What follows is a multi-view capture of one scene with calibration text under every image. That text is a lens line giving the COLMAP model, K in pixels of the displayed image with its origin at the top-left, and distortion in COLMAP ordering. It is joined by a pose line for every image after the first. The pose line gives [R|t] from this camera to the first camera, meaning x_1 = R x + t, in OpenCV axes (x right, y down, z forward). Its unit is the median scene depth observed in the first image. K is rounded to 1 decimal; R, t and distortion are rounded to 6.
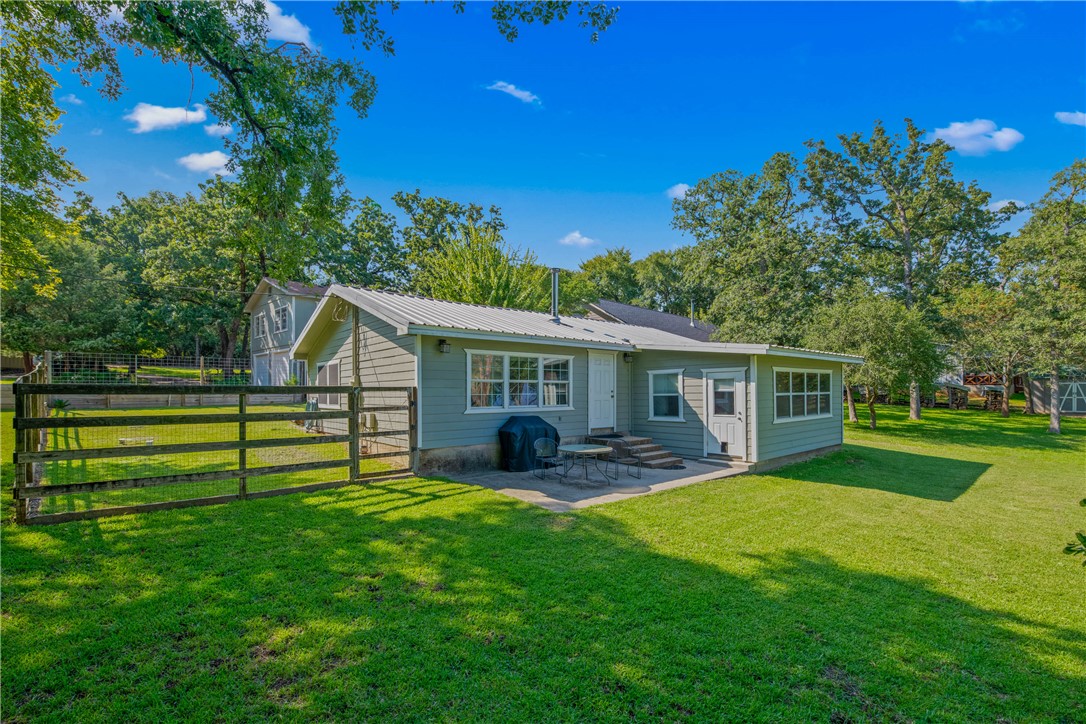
lens RADIAL K [[470.7, 0, 548.4], [0, 470.7, 388.9], [0, 0, 1]] dist [-0.020254, -0.000682]
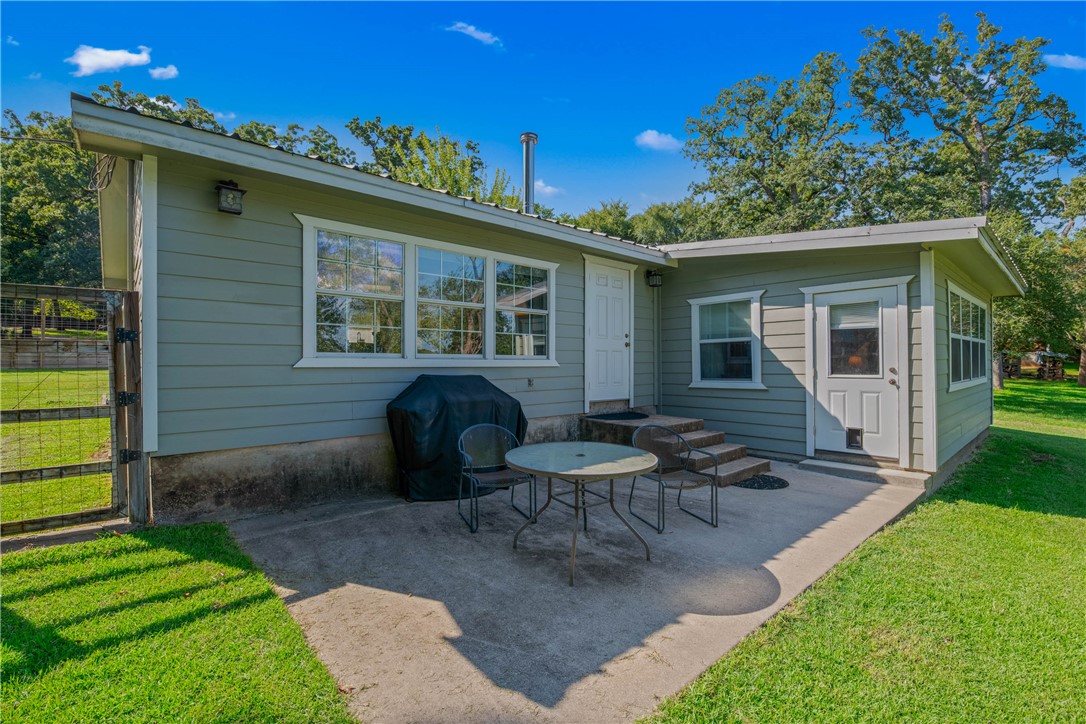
lens RADIAL K [[470.7, 0, 552.5], [0, 470.7, 361.8], [0, 0, 1]] dist [-0.020254, -0.000682]
pose [[0.999636, 0.001739, 0.026940, 0.035598], [-0.001755, 0.999998, 0.000568, 0.041013], [-0.026939, -0.000615, 0.999637, 0.494592]]
